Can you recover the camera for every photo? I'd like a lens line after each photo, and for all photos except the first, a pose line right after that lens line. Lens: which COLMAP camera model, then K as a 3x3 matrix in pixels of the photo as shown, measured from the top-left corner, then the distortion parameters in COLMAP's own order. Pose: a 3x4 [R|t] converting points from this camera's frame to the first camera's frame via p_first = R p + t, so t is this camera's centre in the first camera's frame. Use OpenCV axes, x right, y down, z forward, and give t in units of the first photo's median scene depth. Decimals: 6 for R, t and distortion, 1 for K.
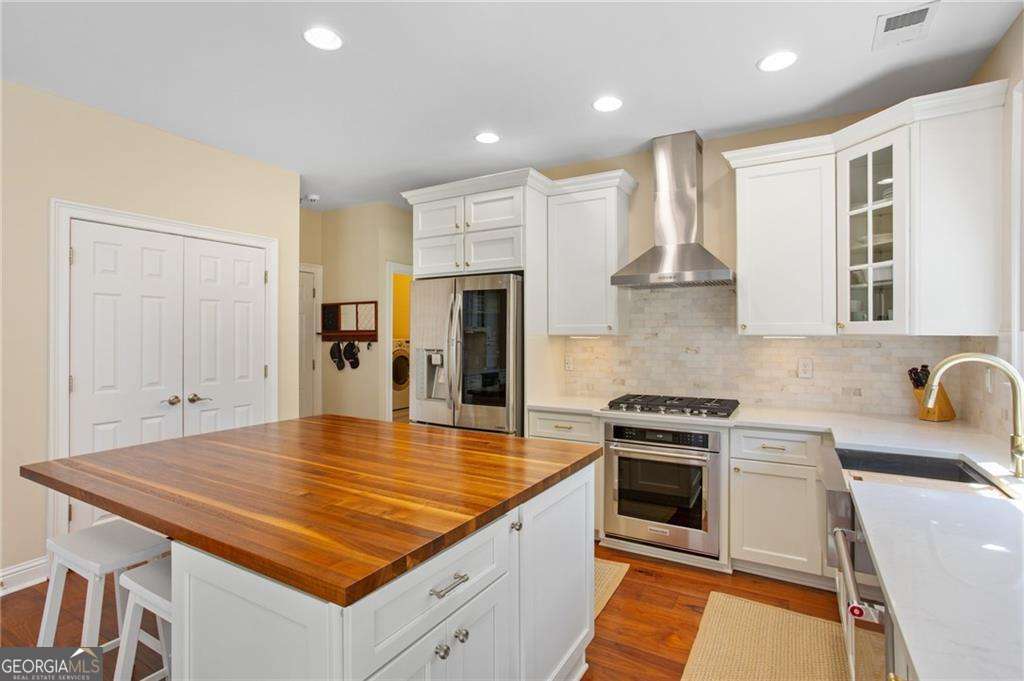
lens RADIAL K [[498.2, 0, 510.4], [0, 498.2, 333.6], [0, 0, 1]] dist [-0.043087, 0.026230]
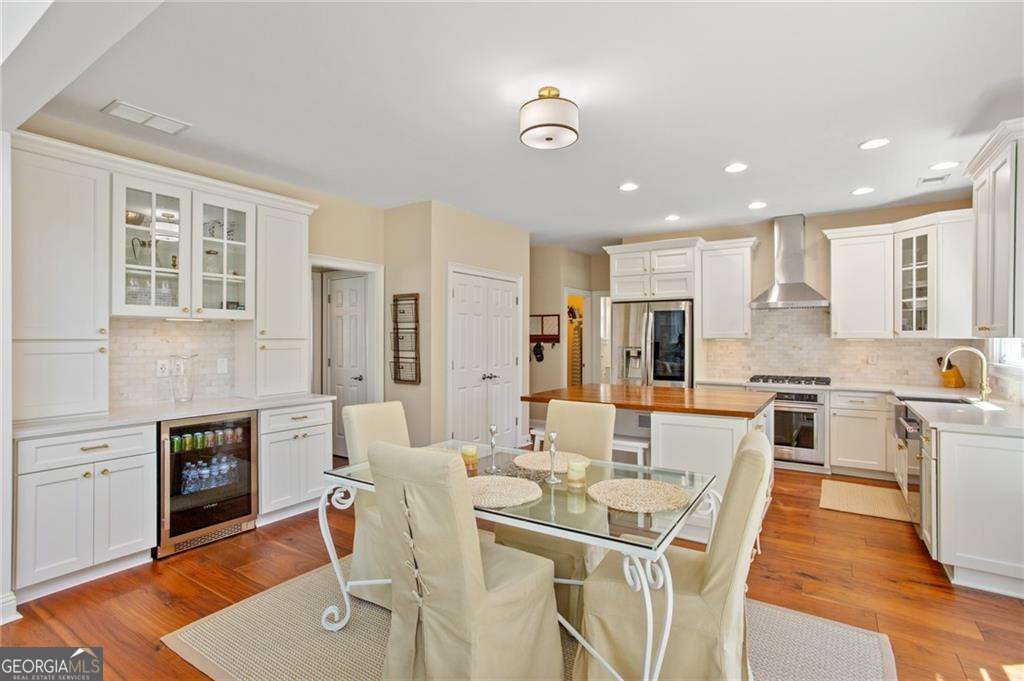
lens RADIAL K [[498.2, 0, 506.8], [0, 498.2, 339.1], [0, 0, 1]] dist [-0.043087, 0.026230]
pose [[0.998143, 0.002153, -0.060871, -0.512854], [-0.001986, 0.999994, 0.002805, 0.002824], [0.060876, -0.002679, 0.998142, -0.699437]]
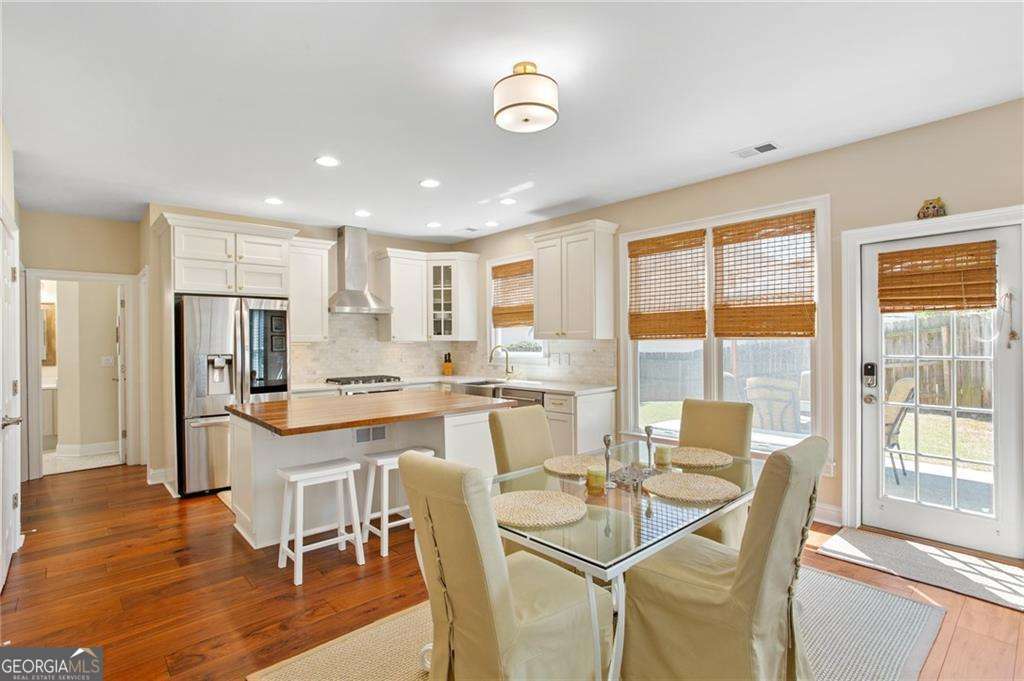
lens RADIAL K [[498.2, 0, 508.5], [0, 498.2, 338.6], [0, 0, 1]] dist [-0.043087, 0.026230]
pose [[0.307160, -0.000516, 0.951658, -1.213463], [0.007639, 0.999969, -0.001923, 0.000135], [-0.951627, 0.007860, 0.307154, -0.057014]]
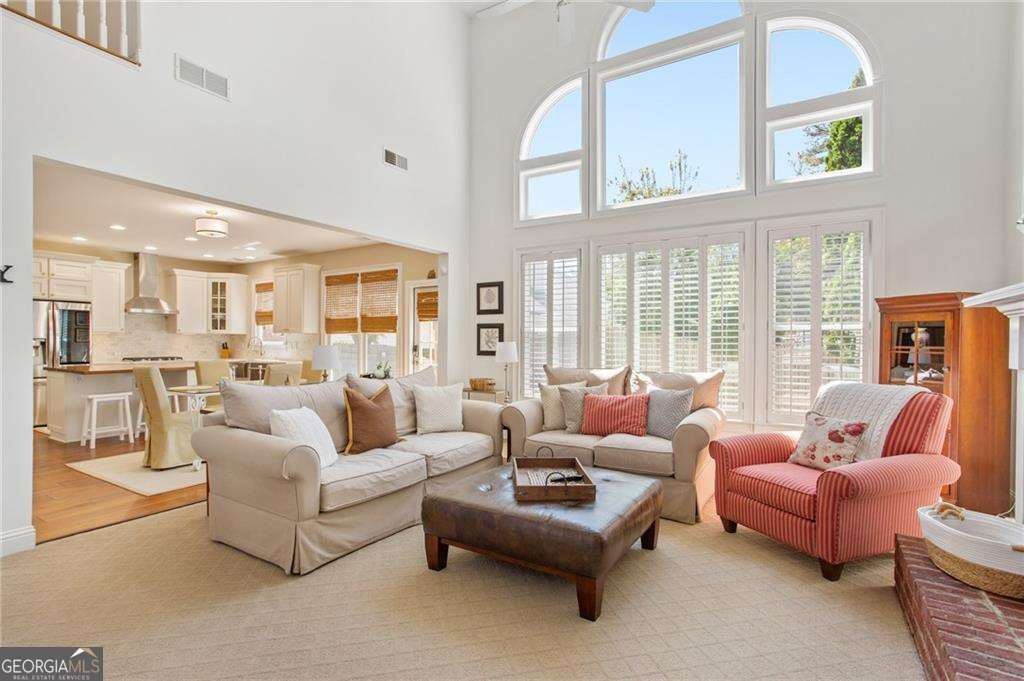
lens RADIAL K [[498.2, 0, 511.7], [0, 498.2, 343.2], [0, 0, 1]] dist [-0.043087, 0.026230]
pose [[0.028908, -0.003832, 0.999575, -2.190910], [-0.005882, 0.999975, 0.004004, 0.036408], [-0.999565, -0.005995, 0.028884, -0.965482]]
